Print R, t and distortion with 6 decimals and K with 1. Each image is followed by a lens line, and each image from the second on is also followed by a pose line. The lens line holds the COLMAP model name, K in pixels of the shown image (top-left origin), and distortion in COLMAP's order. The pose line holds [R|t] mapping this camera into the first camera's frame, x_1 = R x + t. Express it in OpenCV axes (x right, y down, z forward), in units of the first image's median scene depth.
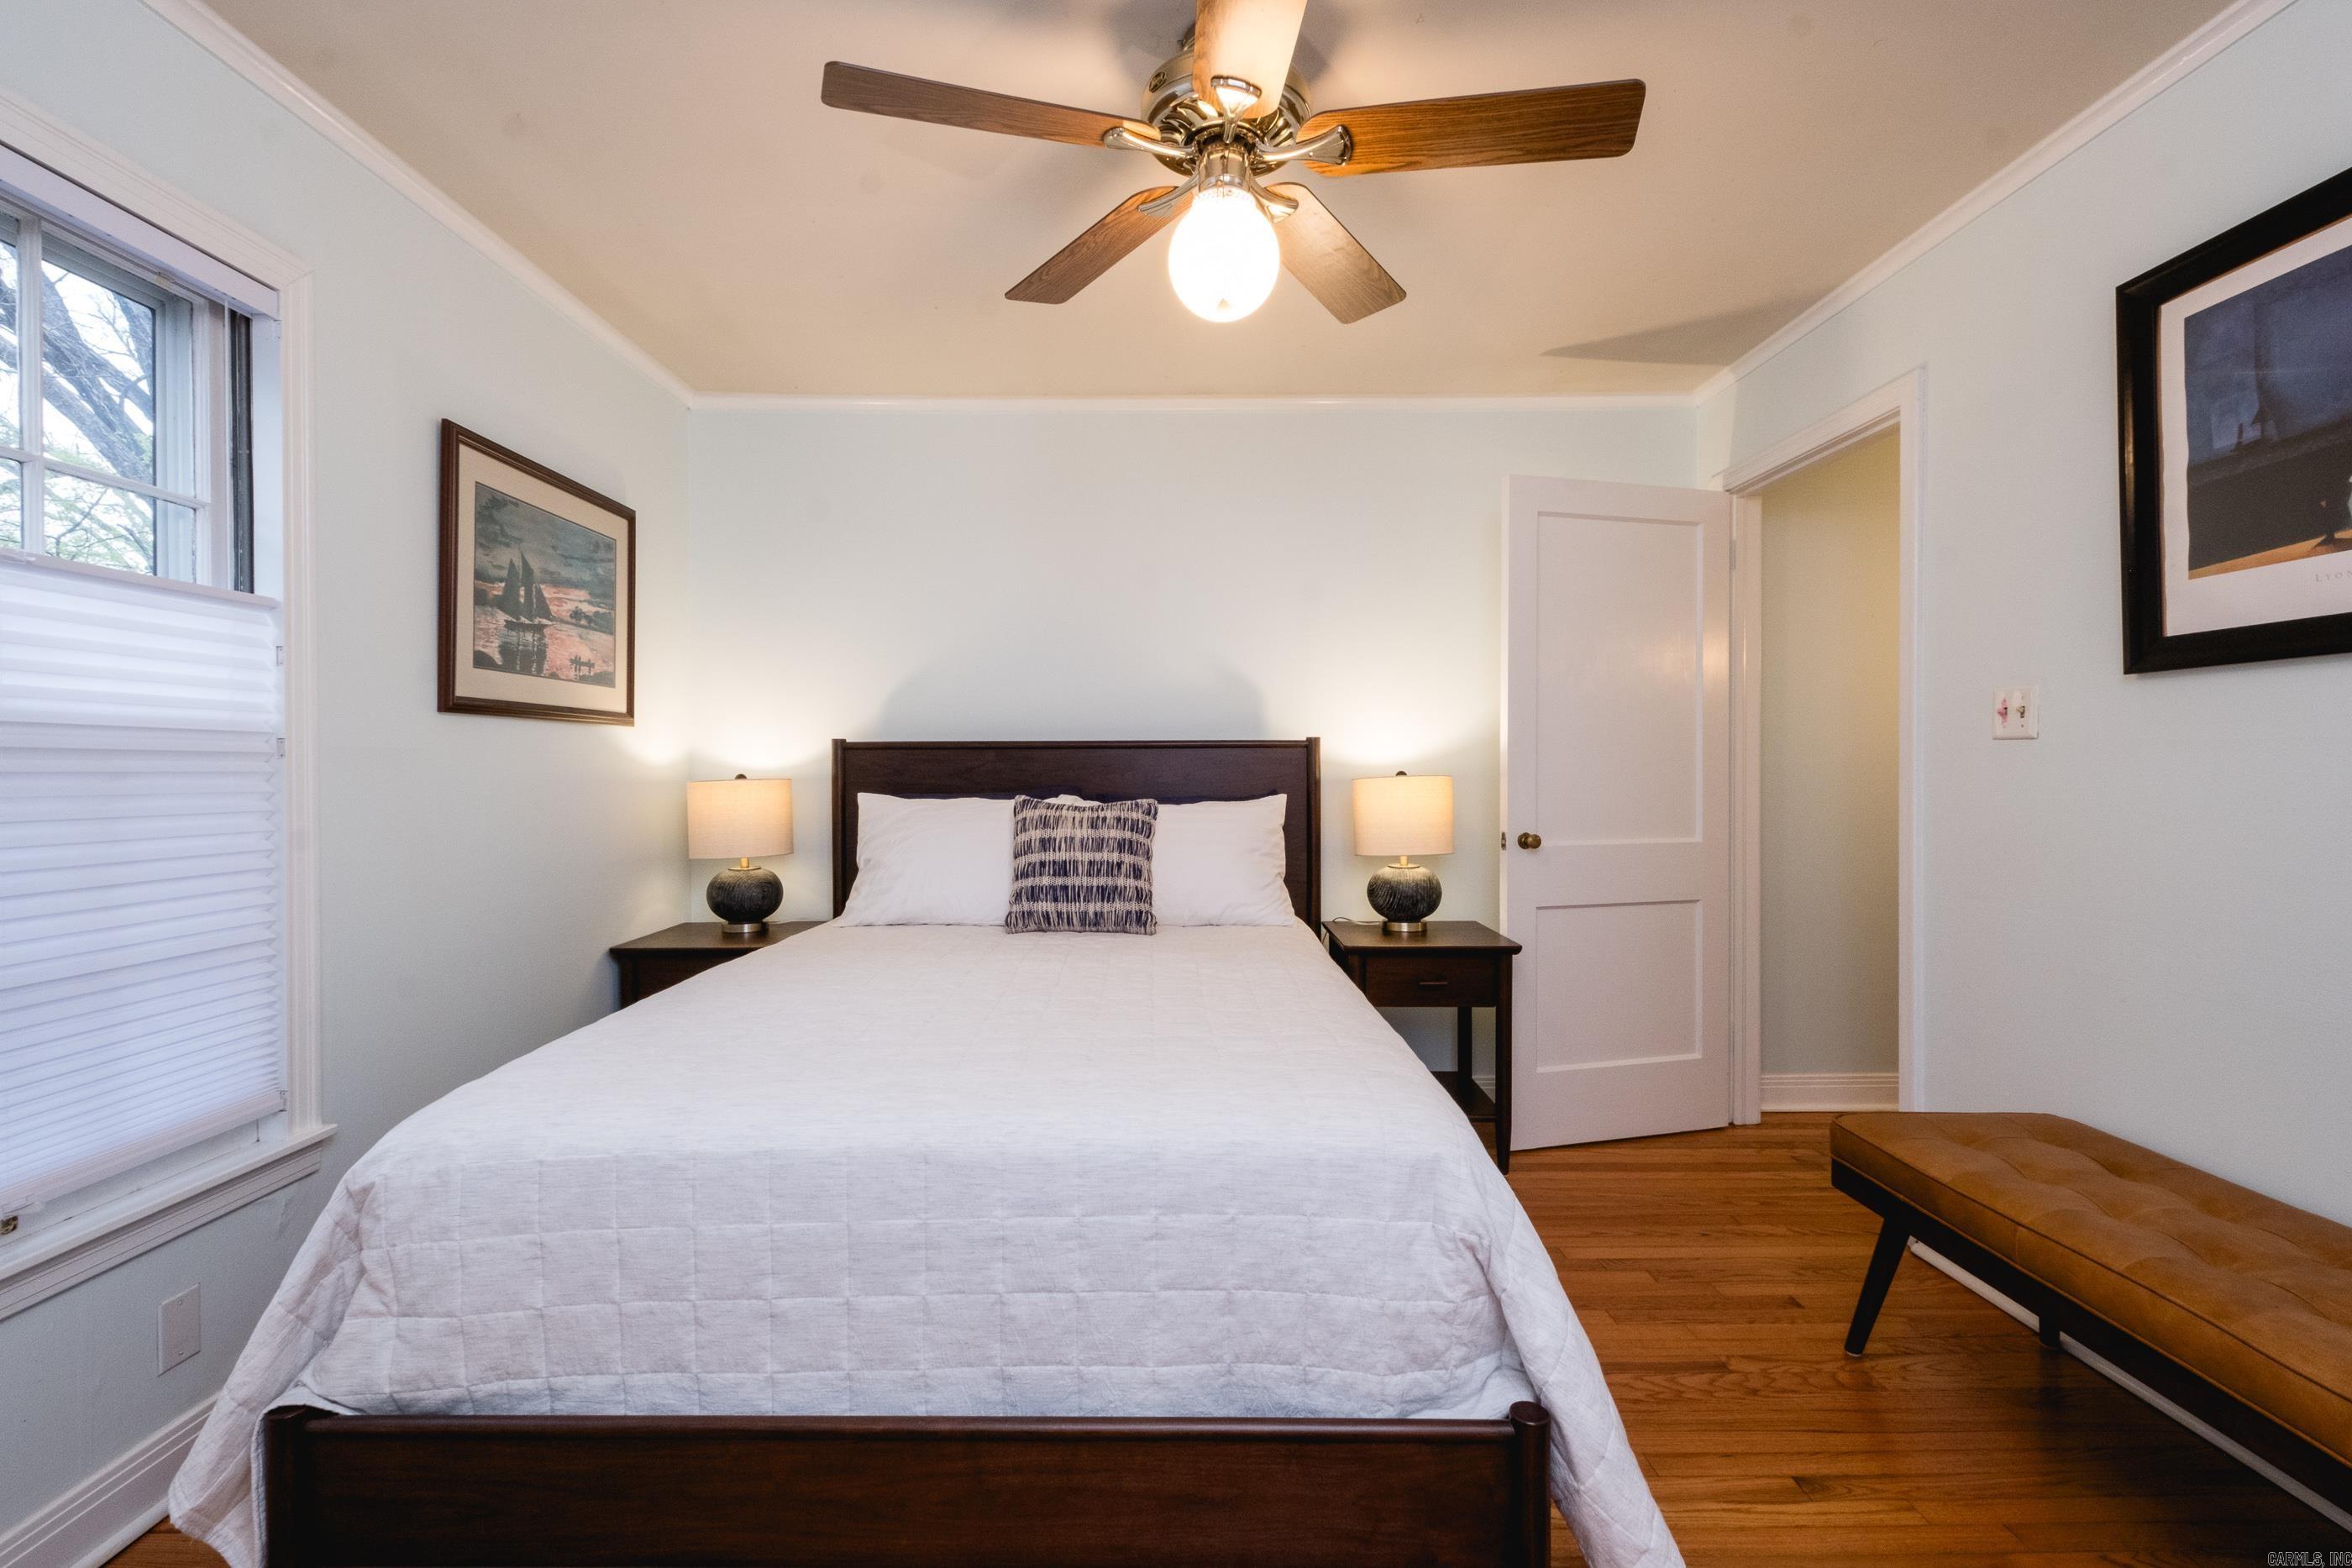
lens RADIAL K [[1026.5, 0, 1178.8], [0, 1026.5, 772.5], [0, 0, 1]] dist [0.006416, -0.003275]
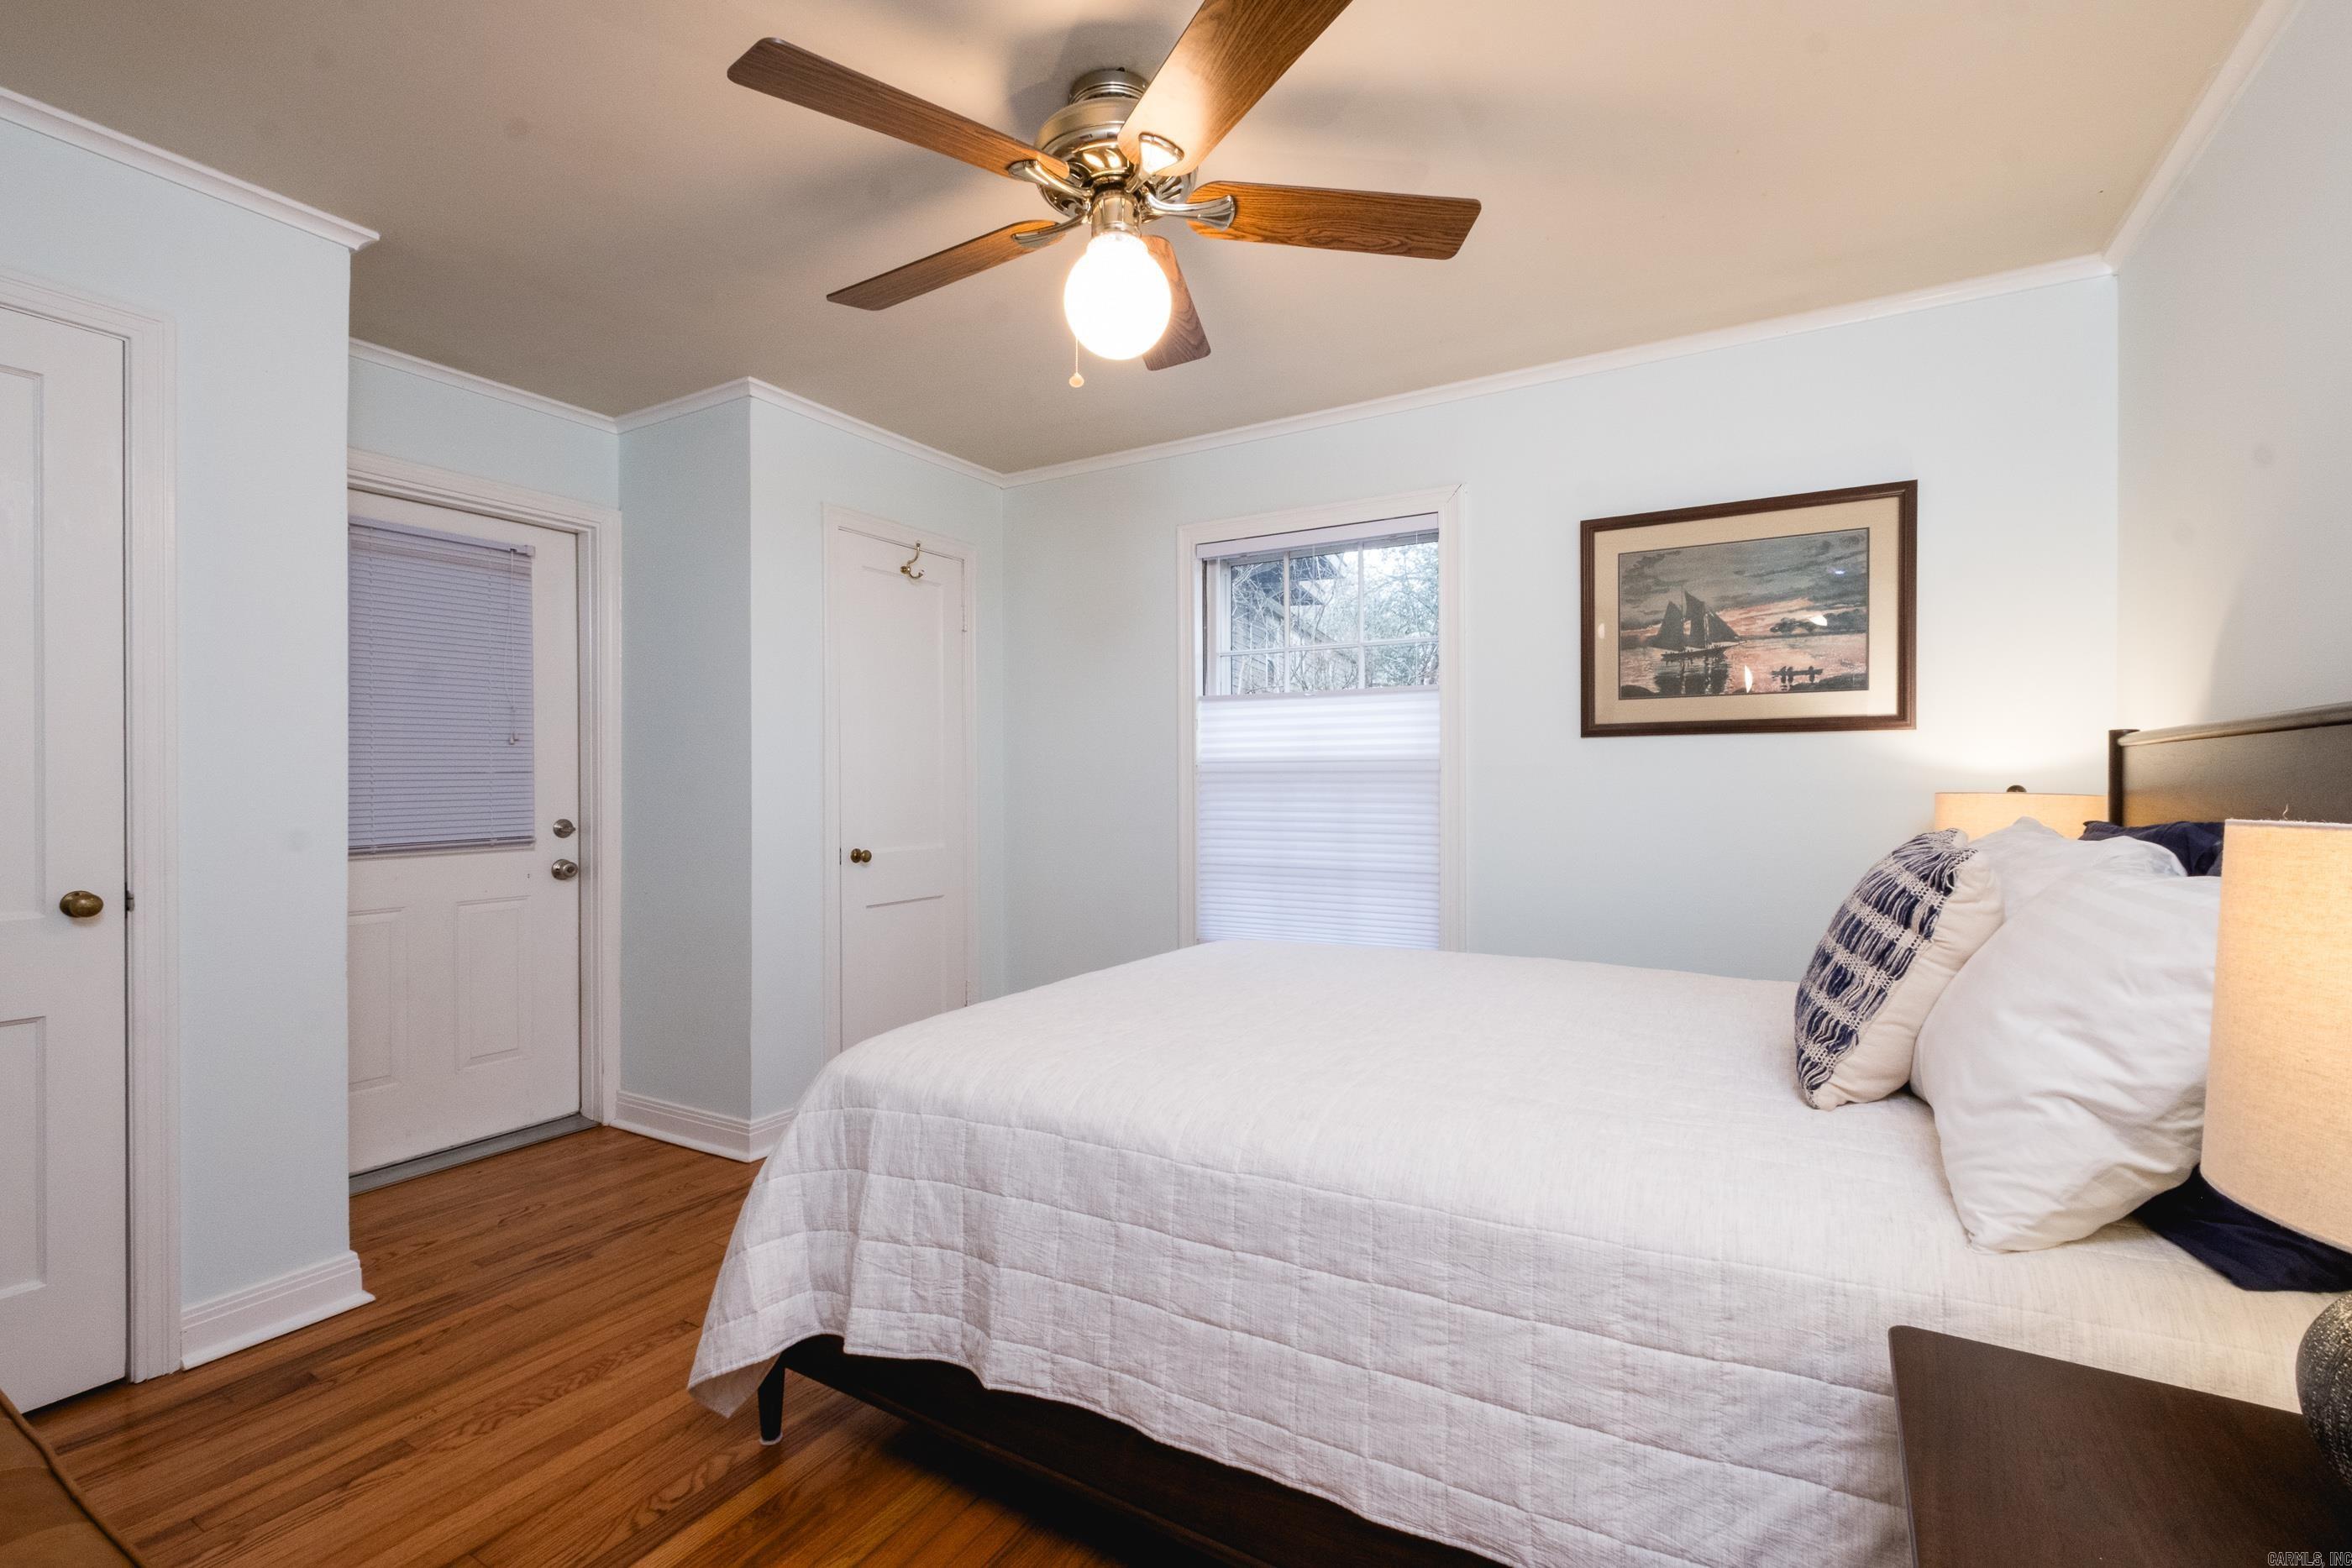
lens RADIAL K [[1026.5, 0, 1178.6], [0, 1026.5, 784.3], [0, 0, 1]] dist [0.006416, -0.003275]
pose [[-0.514064, 0.002089, -0.857749, 0.620917], [-0.003351, 0.999985, 0.004444, -0.000642], [0.857745, 0.005159, -0.514049, 1.065914]]
